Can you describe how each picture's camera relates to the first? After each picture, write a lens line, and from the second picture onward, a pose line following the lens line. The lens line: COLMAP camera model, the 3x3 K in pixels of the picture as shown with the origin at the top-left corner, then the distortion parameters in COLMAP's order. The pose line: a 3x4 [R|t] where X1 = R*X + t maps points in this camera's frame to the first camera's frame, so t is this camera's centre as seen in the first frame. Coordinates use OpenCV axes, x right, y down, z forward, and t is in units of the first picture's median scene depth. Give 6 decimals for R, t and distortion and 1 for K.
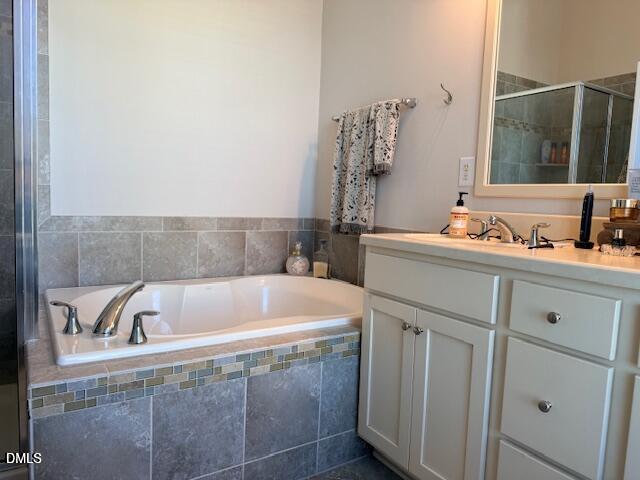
lens RADIAL K [[452.6, 0, 320.0], [0, 452.6, 240.0], [0, 0, 1]] dist [0.001285, 0.000747]
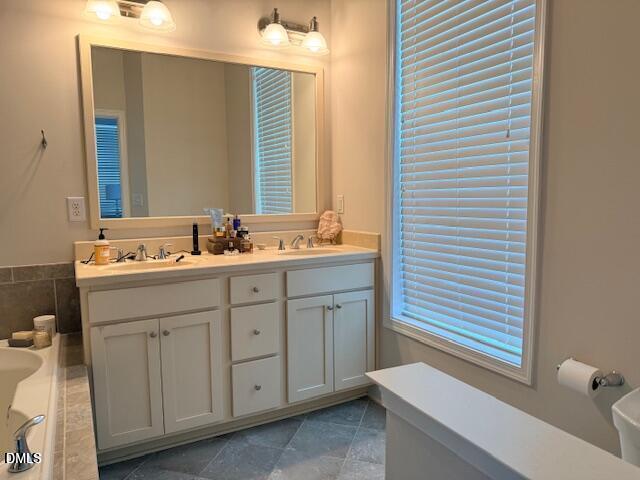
lens RADIAL K [[452.6, 0, 320.0], [0, 452.6, 240.0], [0, 0, 1]] dist [0.001285, 0.000747]
pose [[0.071013, -0.139453, 0.987679, -1.101936], [0.106939, 0.985536, 0.131461, -0.217429], [-0.991726, 0.096286, 0.084899, 0.378396]]
